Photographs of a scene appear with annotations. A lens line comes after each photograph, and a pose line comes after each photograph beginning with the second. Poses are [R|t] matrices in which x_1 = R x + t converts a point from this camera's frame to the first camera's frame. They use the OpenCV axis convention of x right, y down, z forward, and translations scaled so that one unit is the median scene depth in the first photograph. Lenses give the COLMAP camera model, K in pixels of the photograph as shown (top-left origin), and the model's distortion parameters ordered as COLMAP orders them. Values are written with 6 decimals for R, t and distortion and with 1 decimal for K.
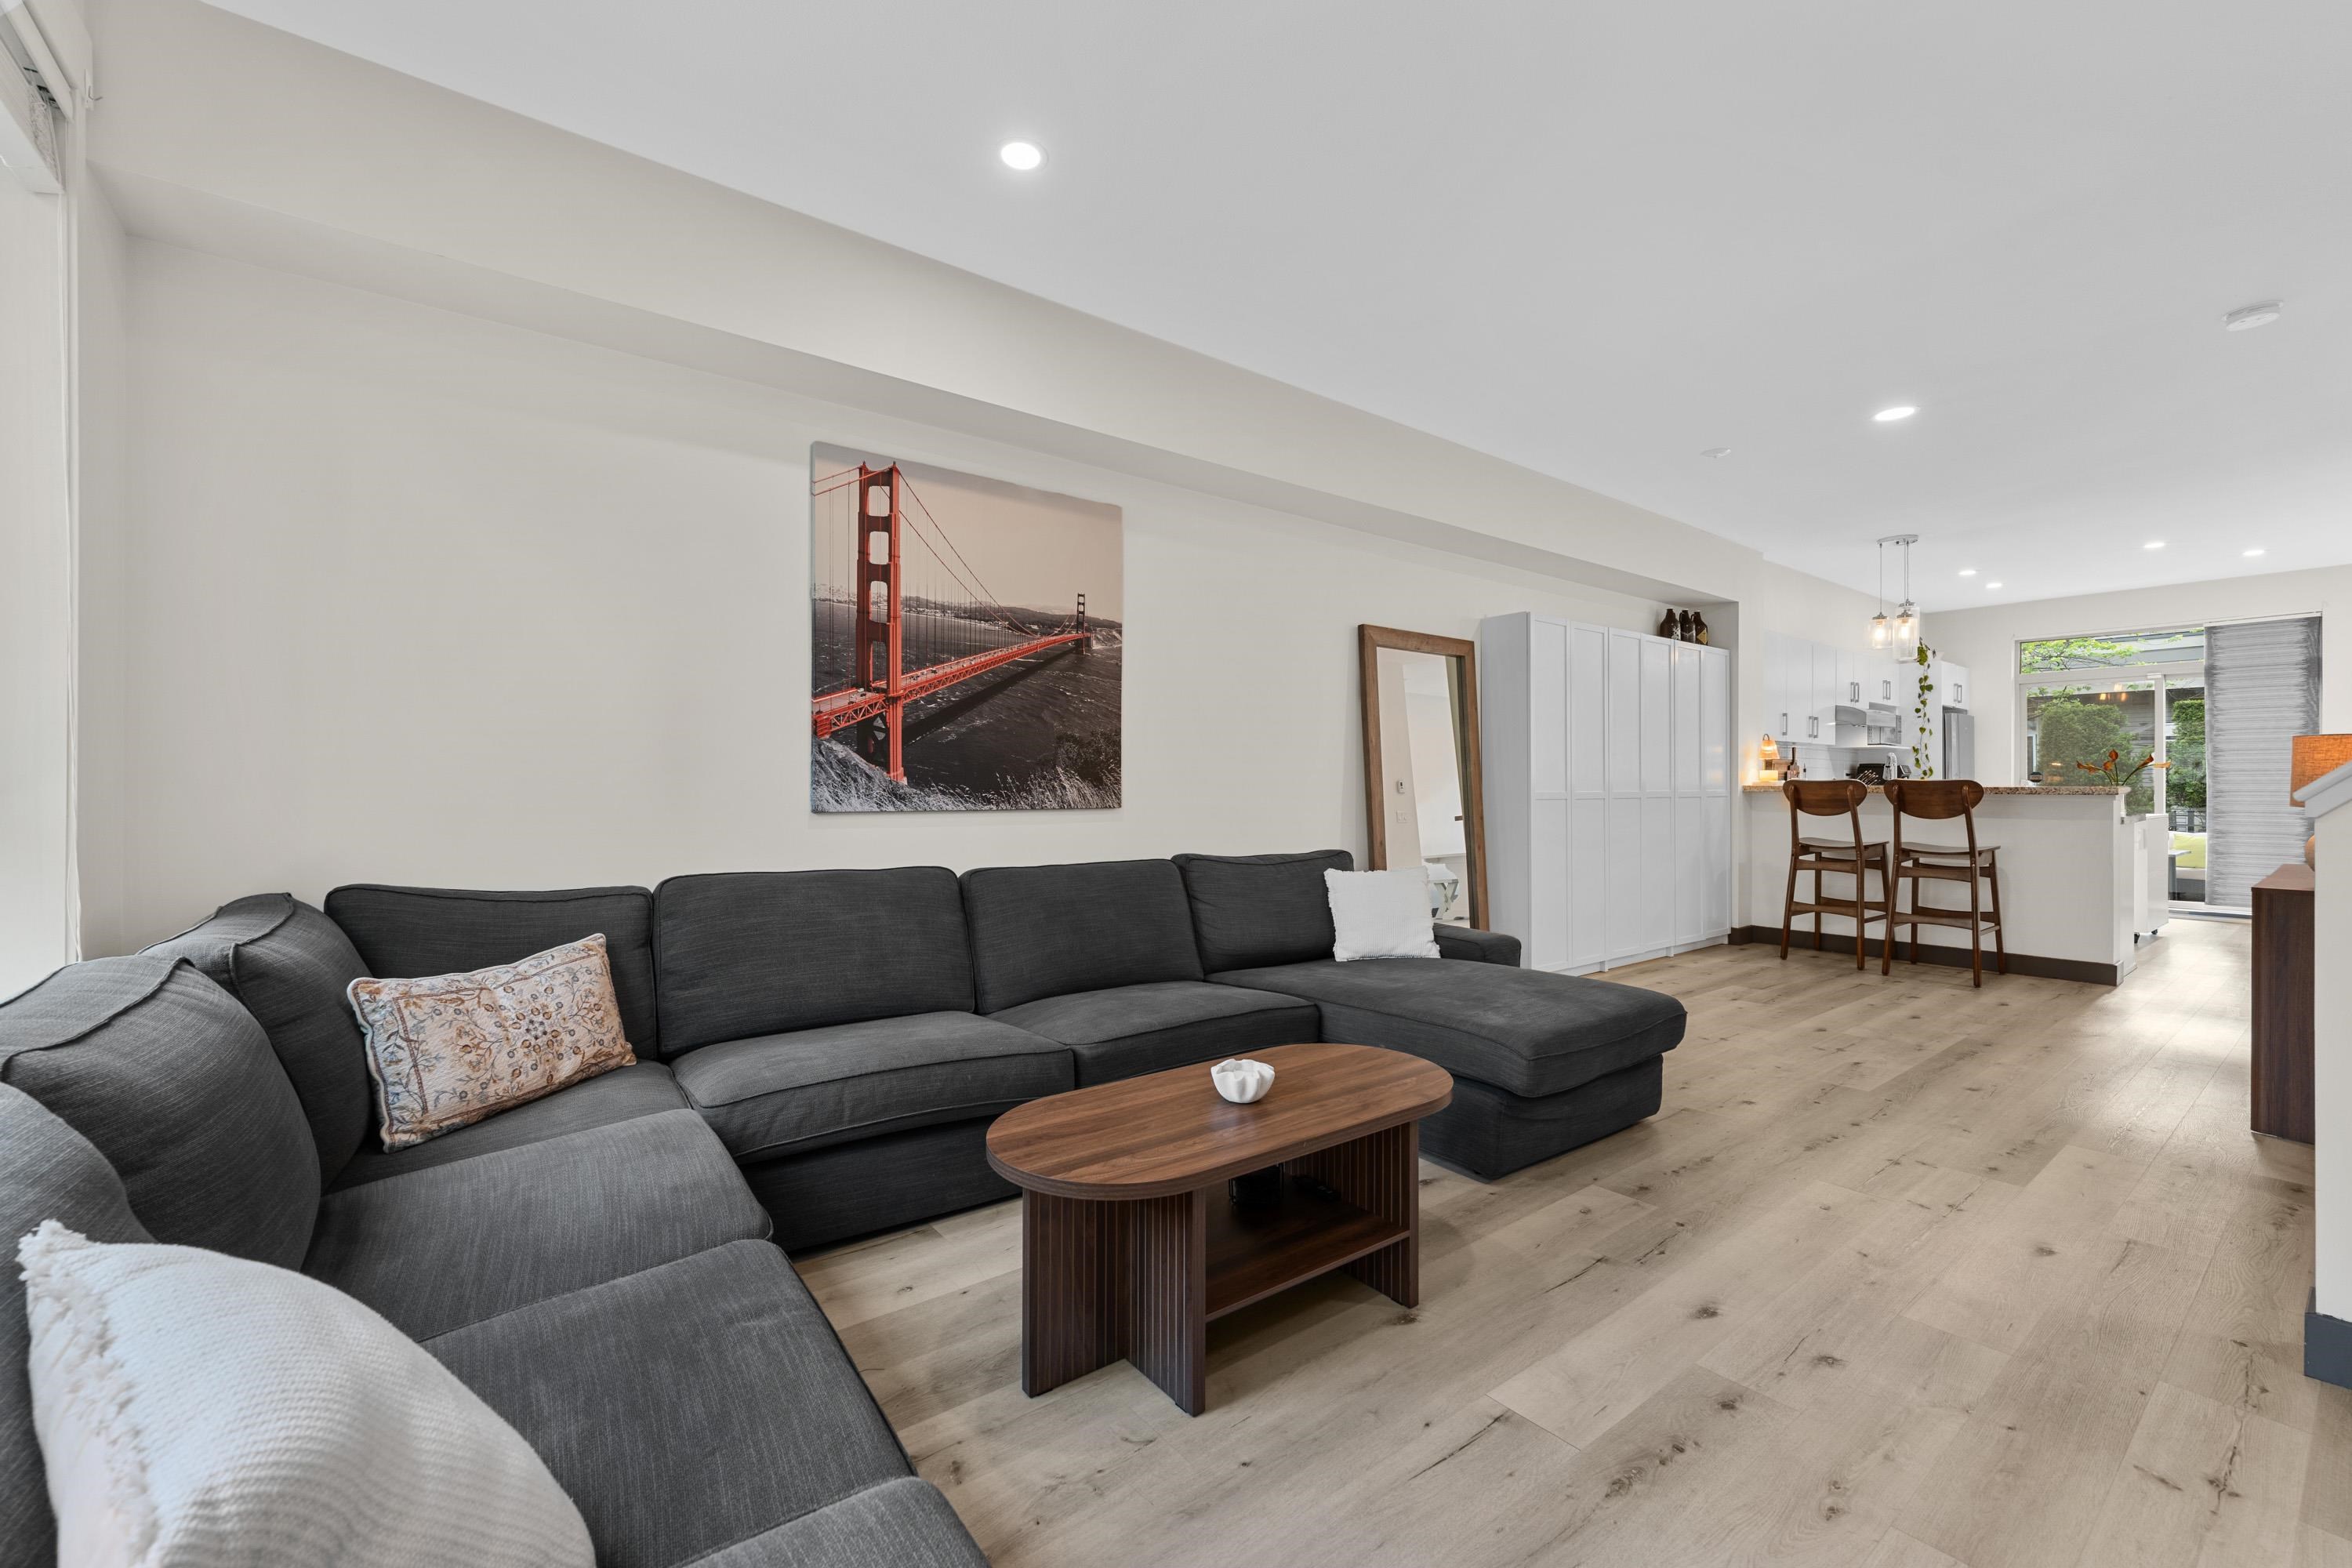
lens RADIAL K [[944.4, 0, 1173.4], [0, 944.4, 780.1], [0, 0, 1]] dist [-0.001637, -0.000552]
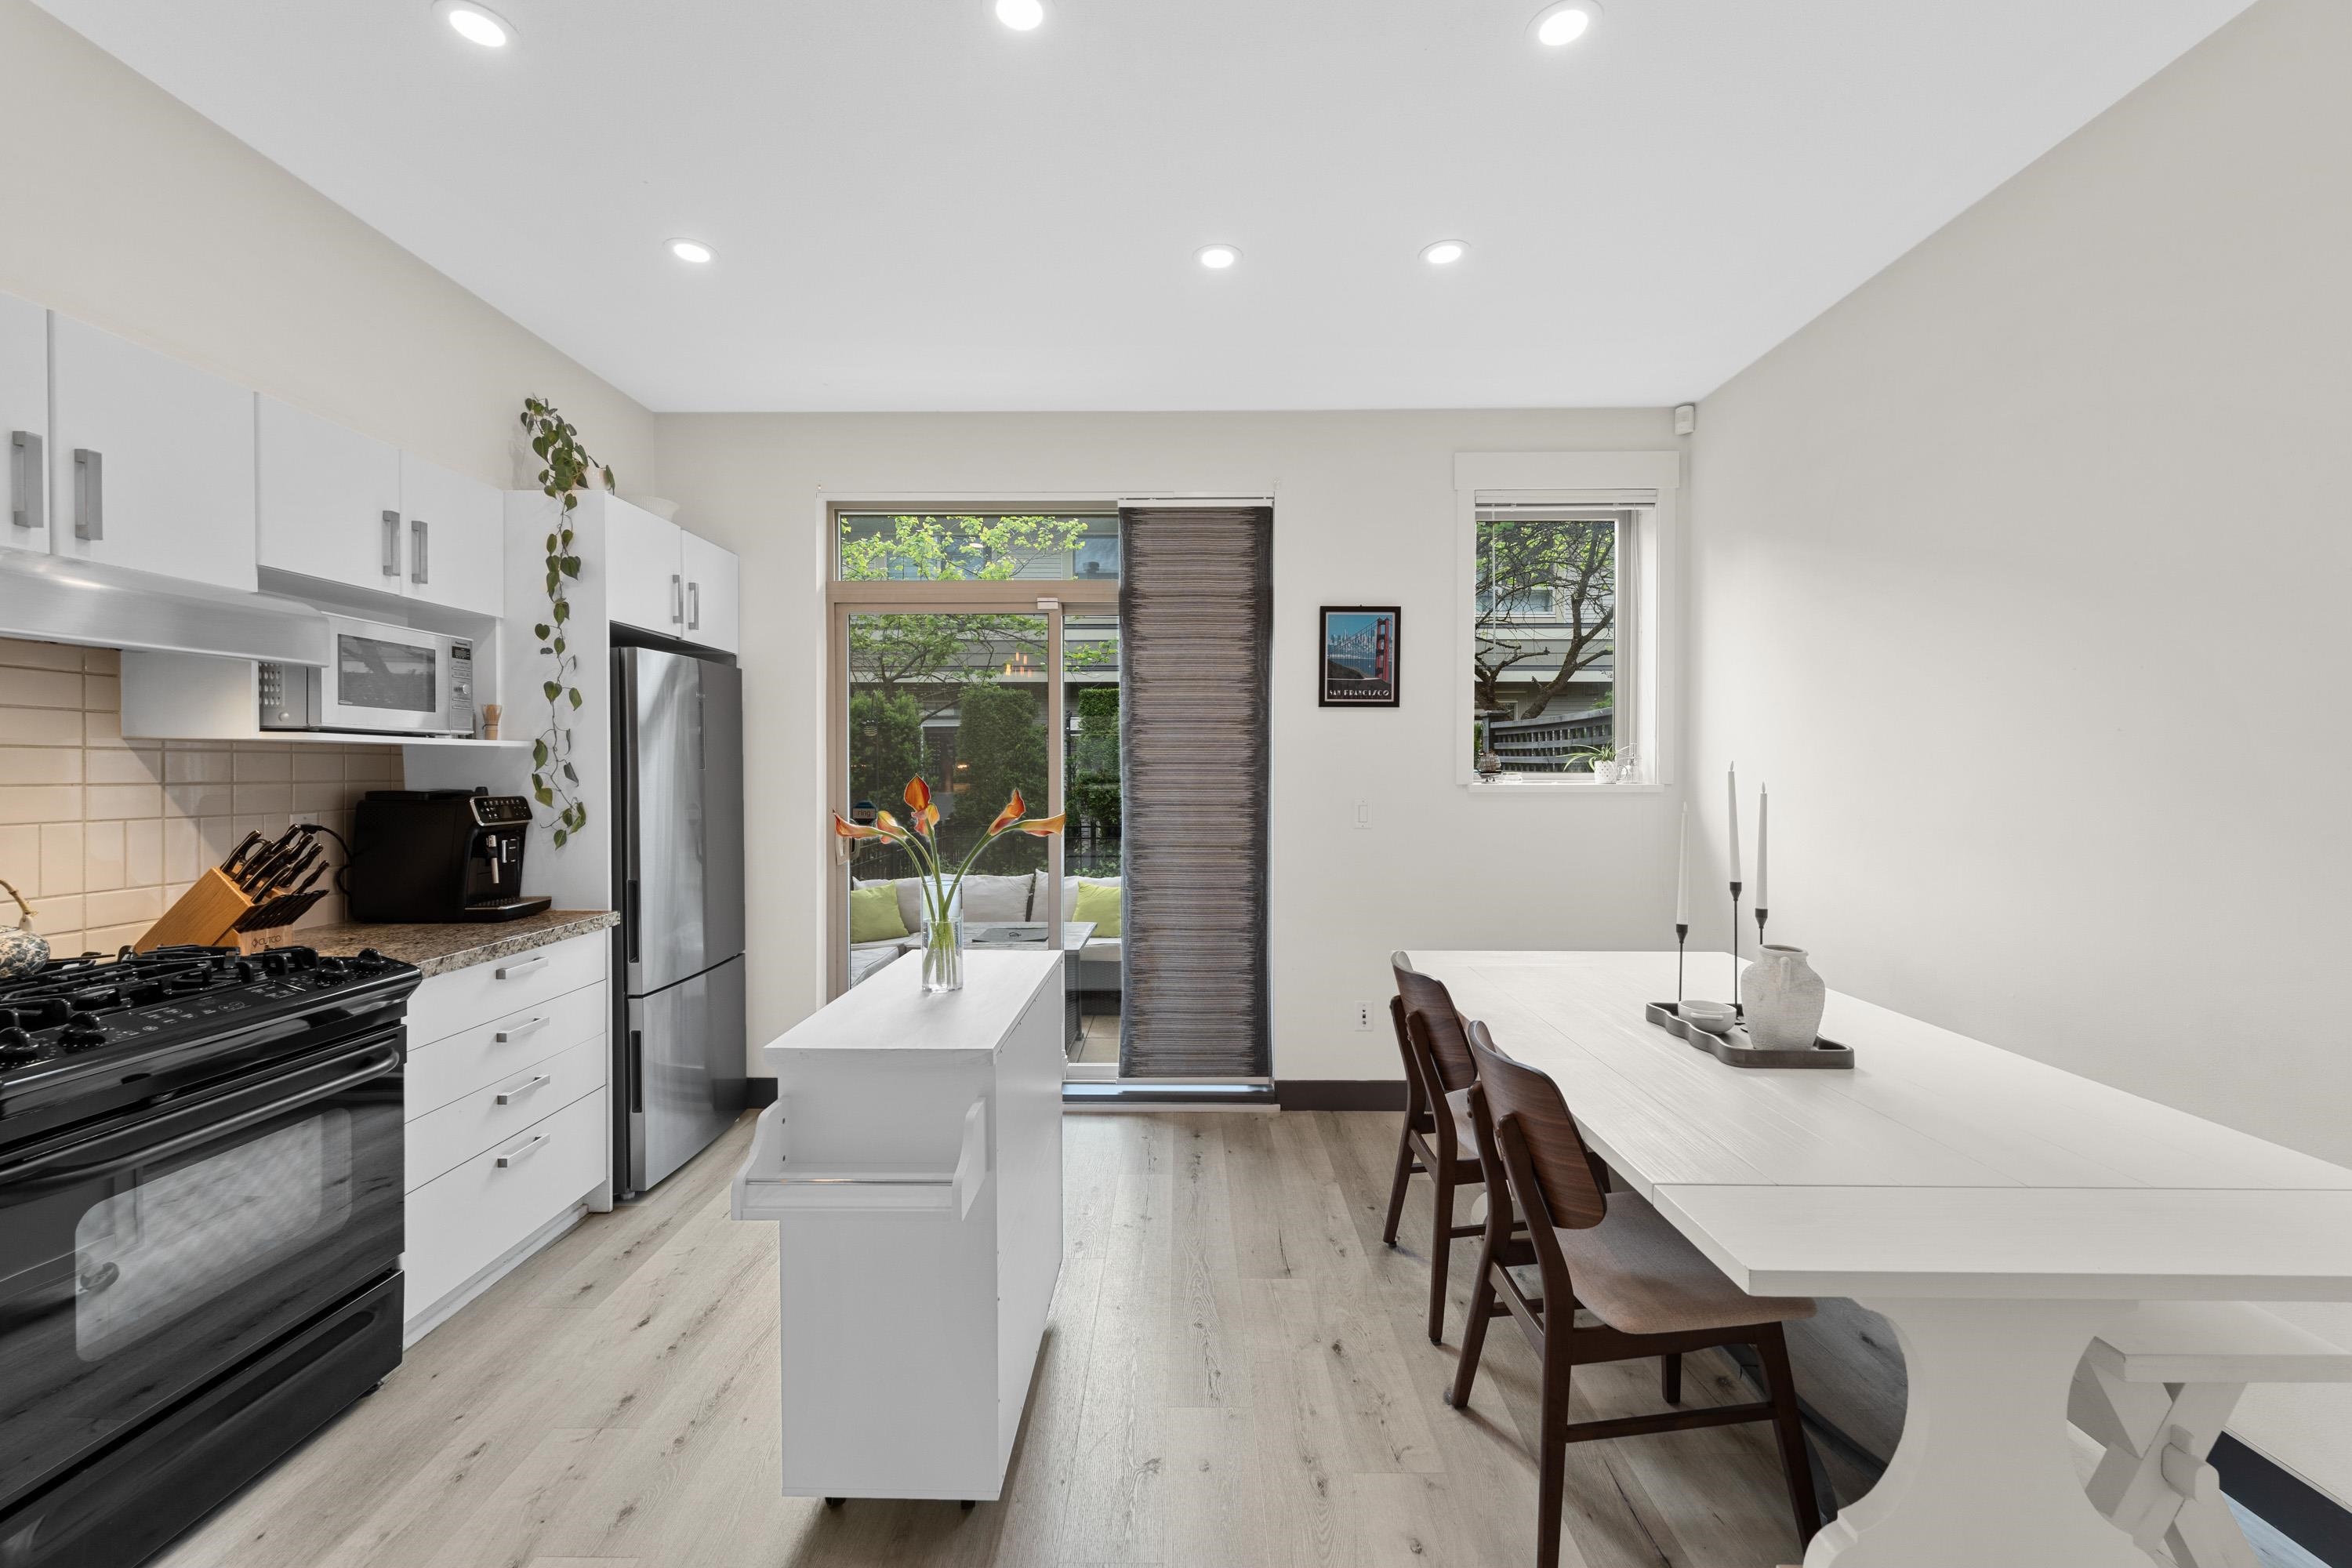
lens RADIAL K [[944.4, 0, 1173.4], [0, 944.4, 780.1], [0, 0, 1]] dist [-0.001637, -0.000552]
pose [[0.615051, -0.011982, 0.788396, 0.863635], [-0.003490, 0.999833, 0.017918, -0.036323], [-0.788479, -0.013772, 0.614907, 0.805236]]
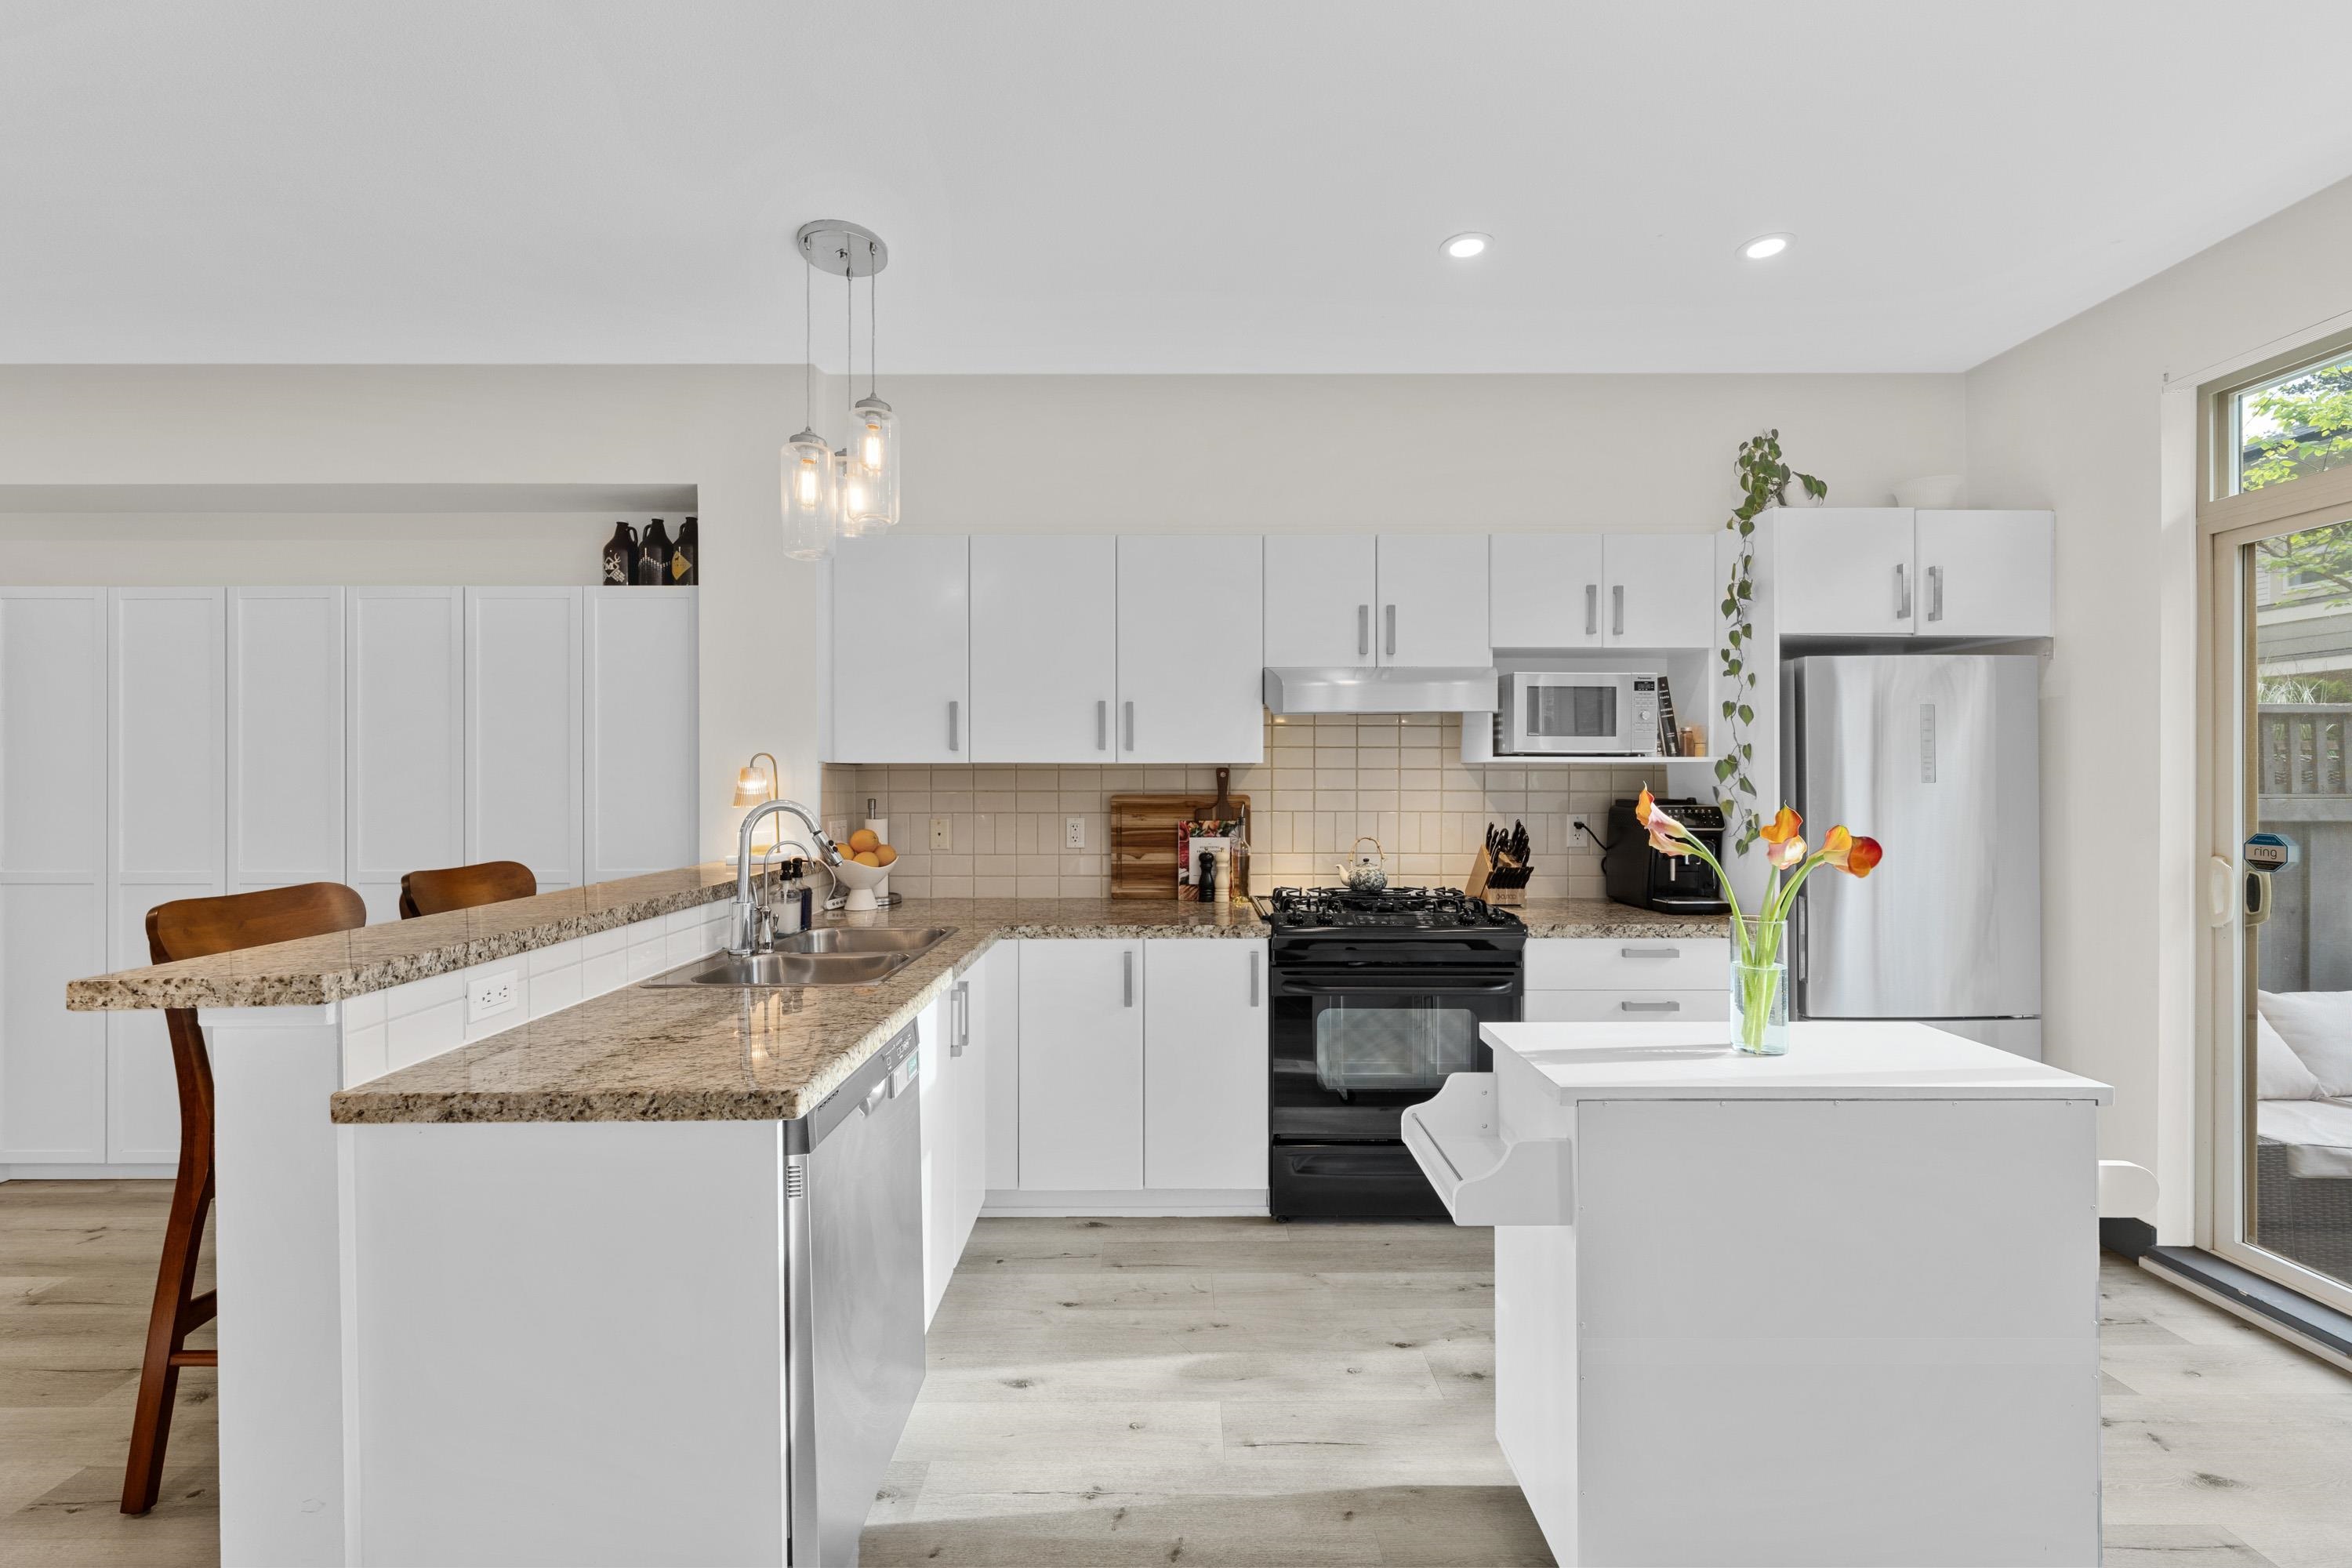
lens RADIAL K [[944.9, 0, 1176.0], [0, 944.9, 784.0], [0, 0, 1]] dist [-0.001321, -0.000224]
pose [[0.798523, -0.000573, -0.601964, 1.093622], [0.003572, 0.999986, 0.003787, -0.034350], [0.601954, -0.005174, 0.798514, 0.759299]]
